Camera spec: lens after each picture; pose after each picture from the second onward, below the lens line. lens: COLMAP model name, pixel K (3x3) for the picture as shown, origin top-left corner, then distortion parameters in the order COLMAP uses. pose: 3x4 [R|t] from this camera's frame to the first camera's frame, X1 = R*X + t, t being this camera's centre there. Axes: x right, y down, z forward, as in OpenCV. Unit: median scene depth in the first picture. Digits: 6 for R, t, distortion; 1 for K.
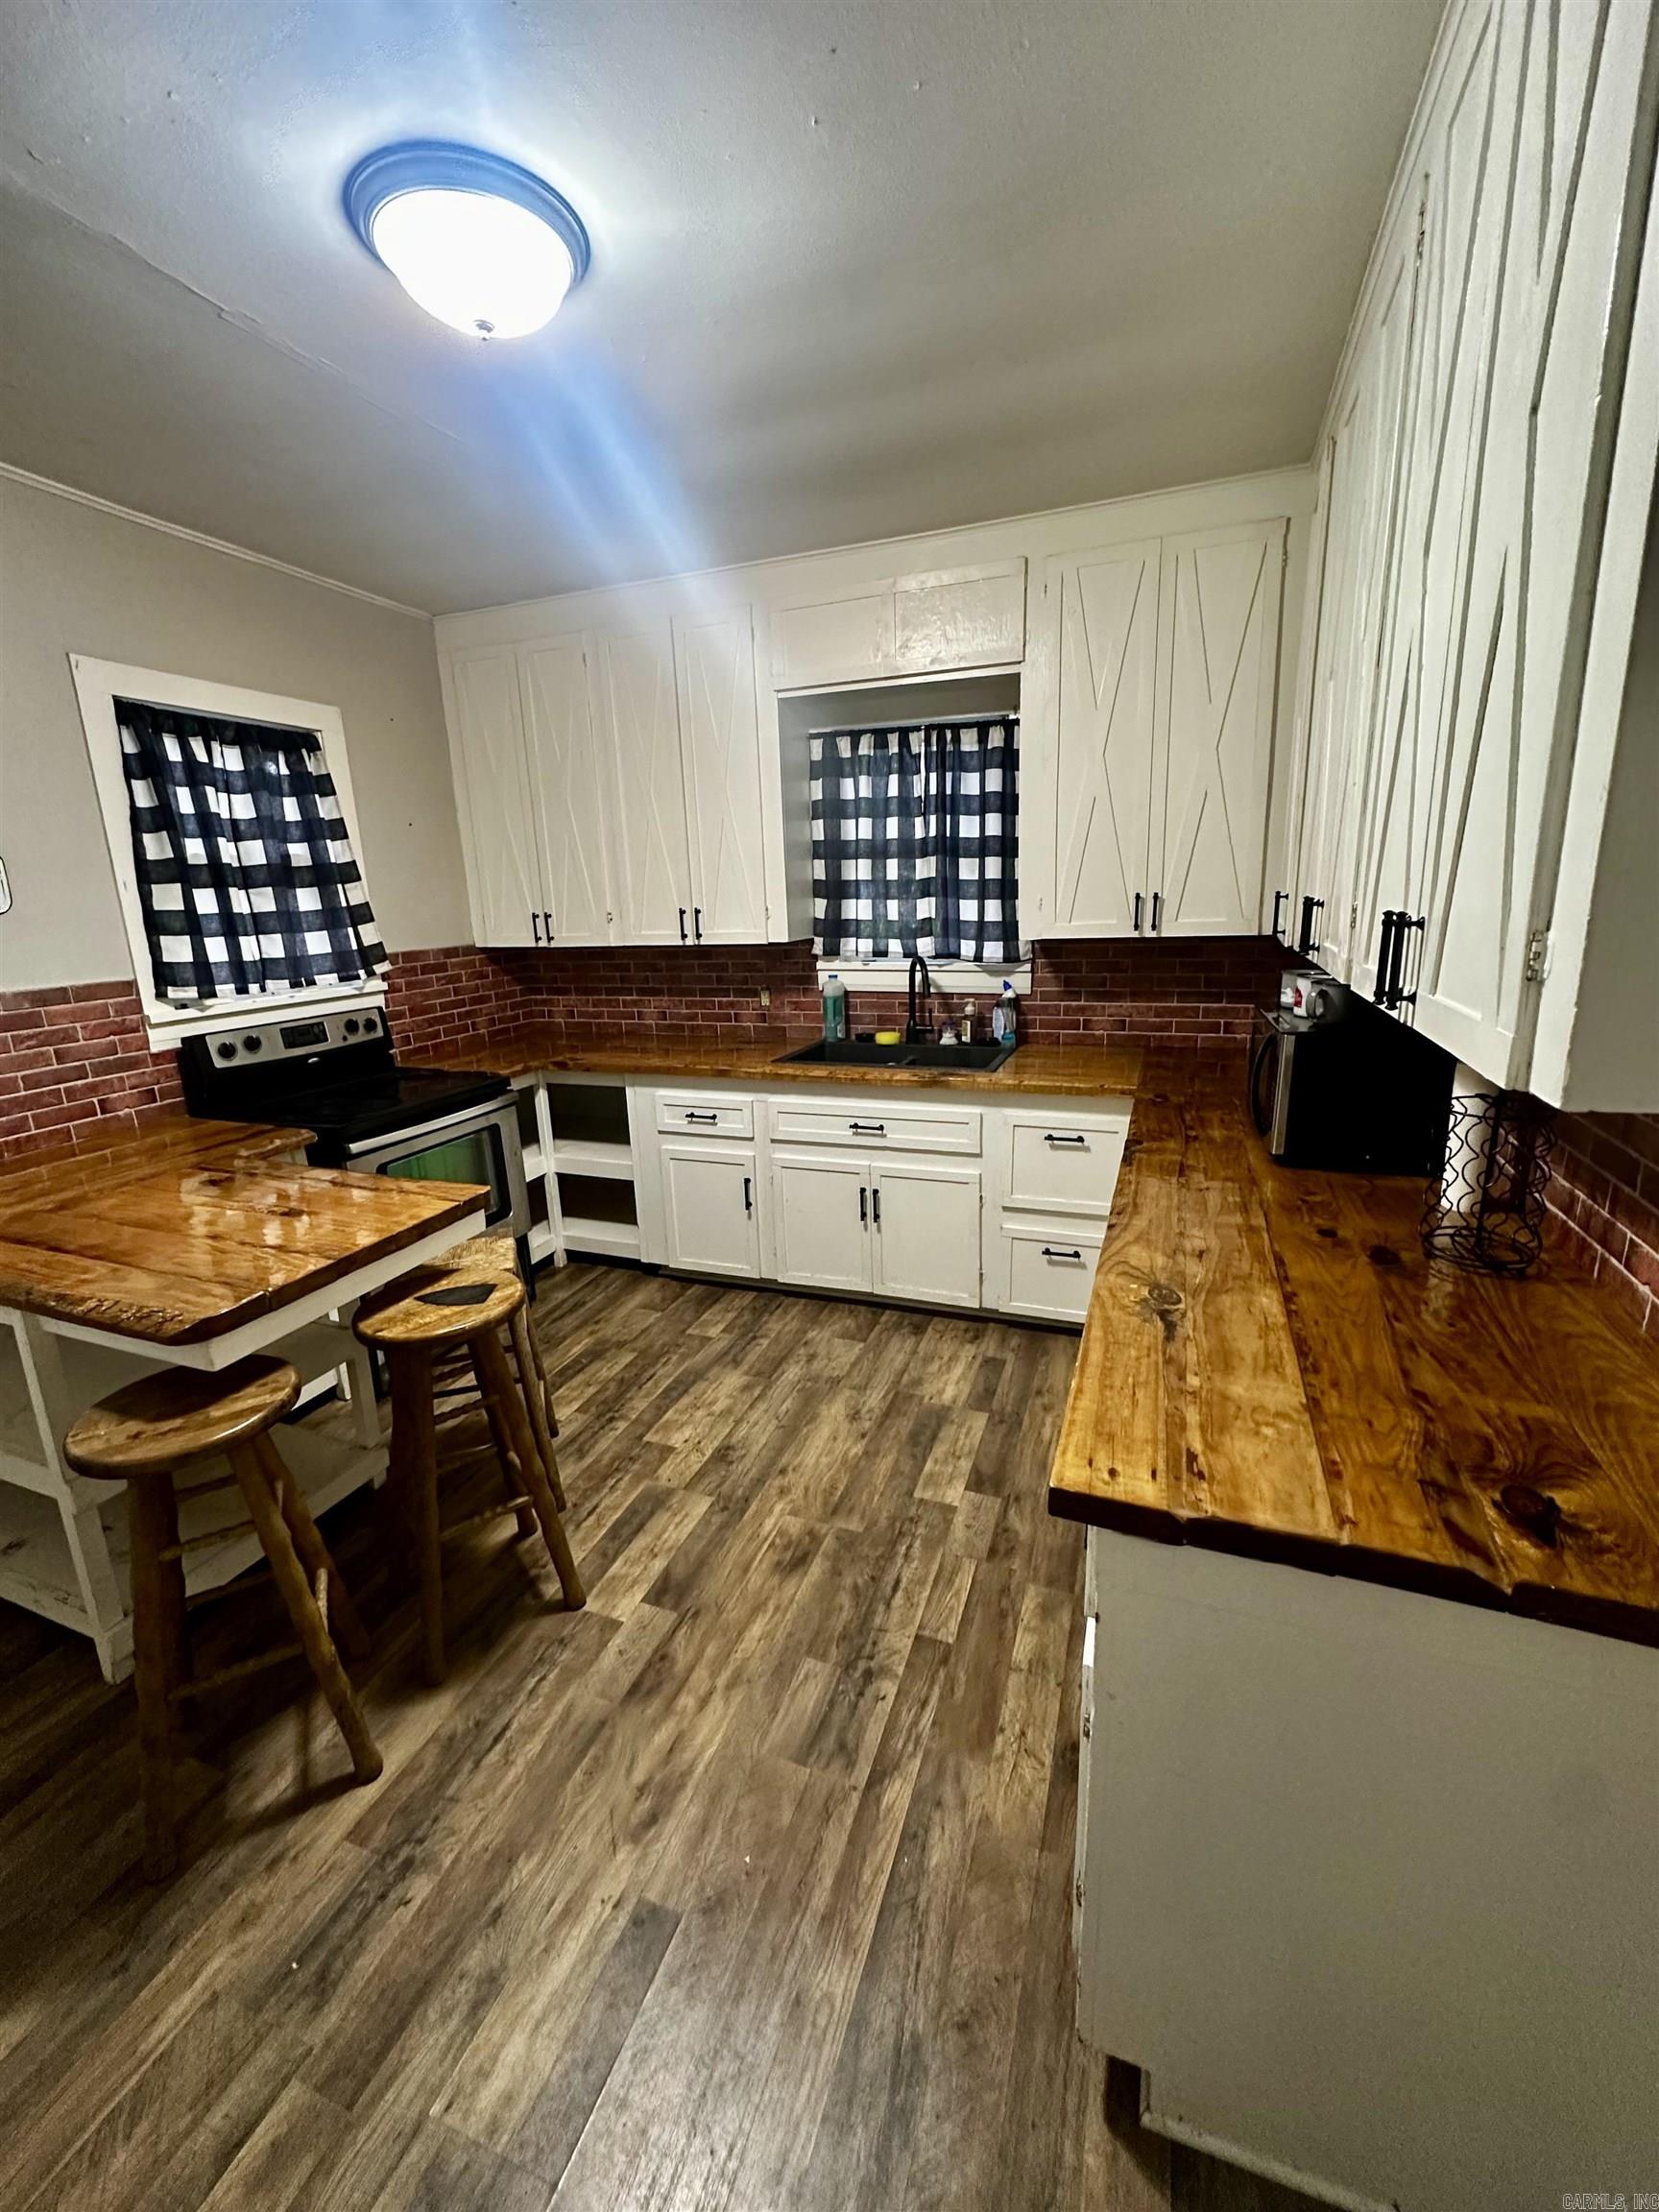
lens RADIAL K [[886.2, 0, 831.1], [0, 886.2, 1101.8], [0, 0, 1]] dist [-0.004309, 0.000846]
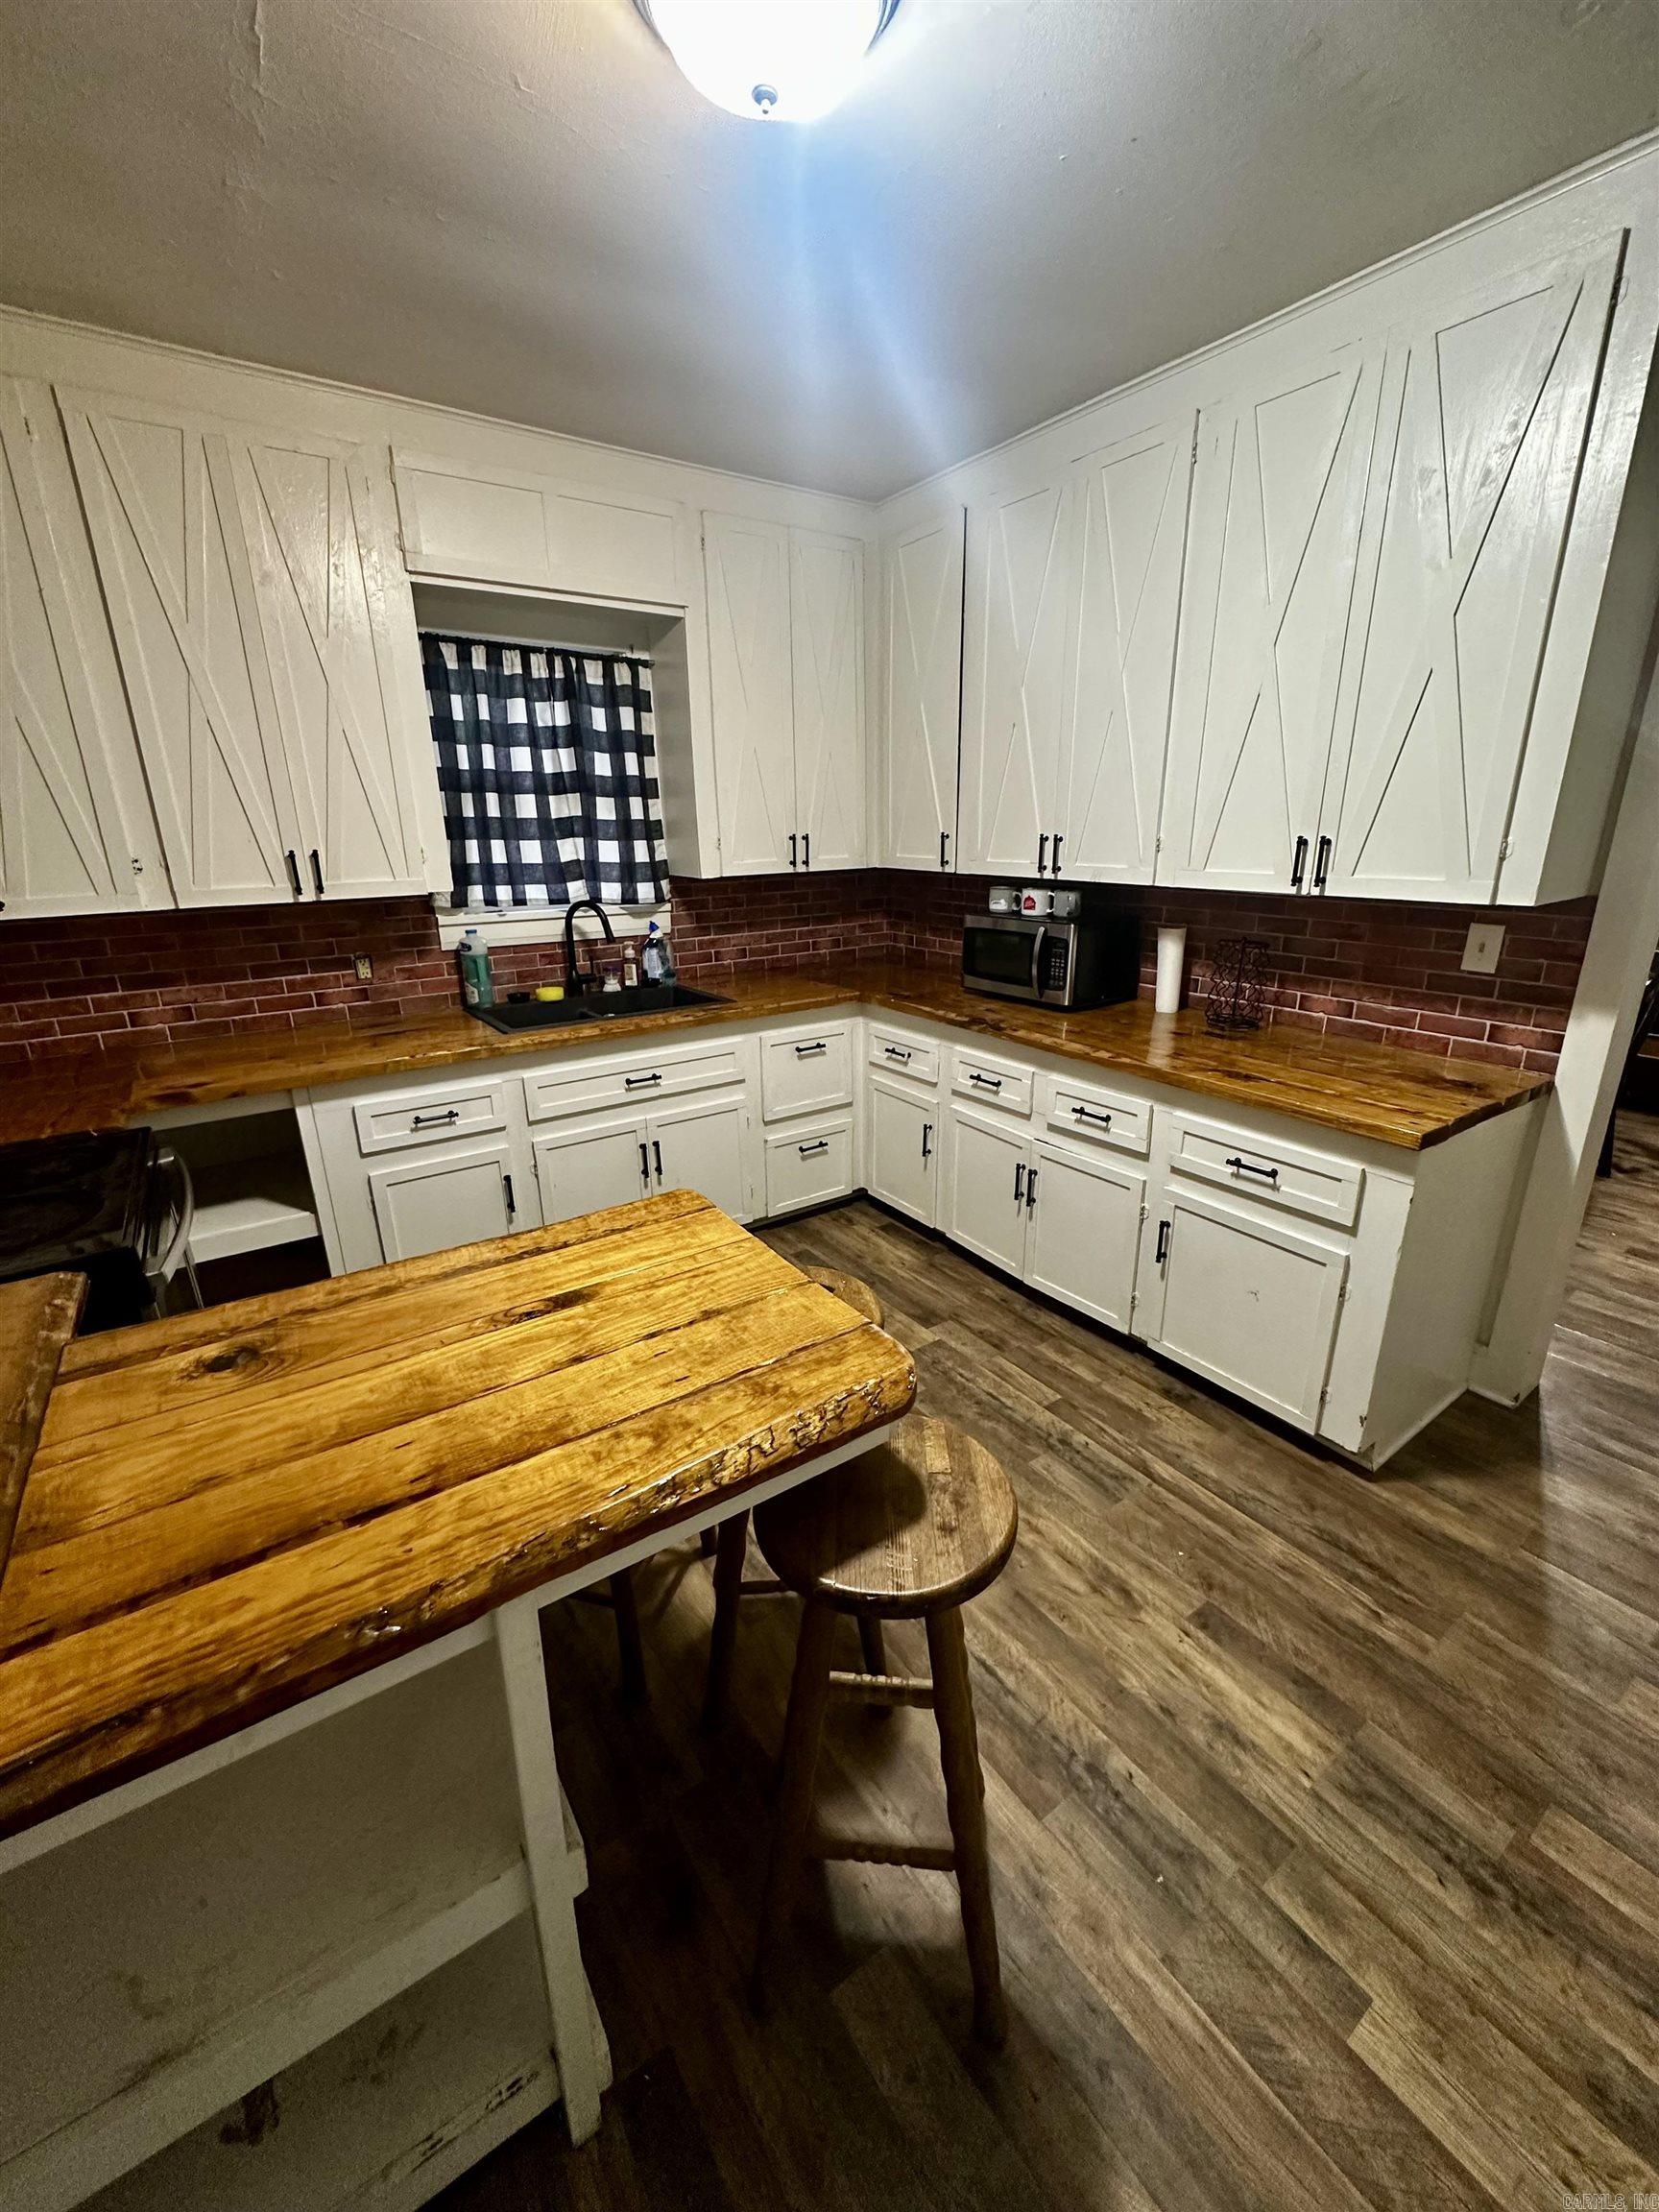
lens RADIAL K [[886.2, 0, 827.6], [0, 886.2, 1102.5], [0, 0, 1]] dist [-0.004309, 0.000846]
pose [[0.568584, -0.226137, 0.790933, -0.596475], [0.188299, 0.971724, 0.142463, -0.045079], [-0.800785, 0.067930, 0.595088, 0.267132]]
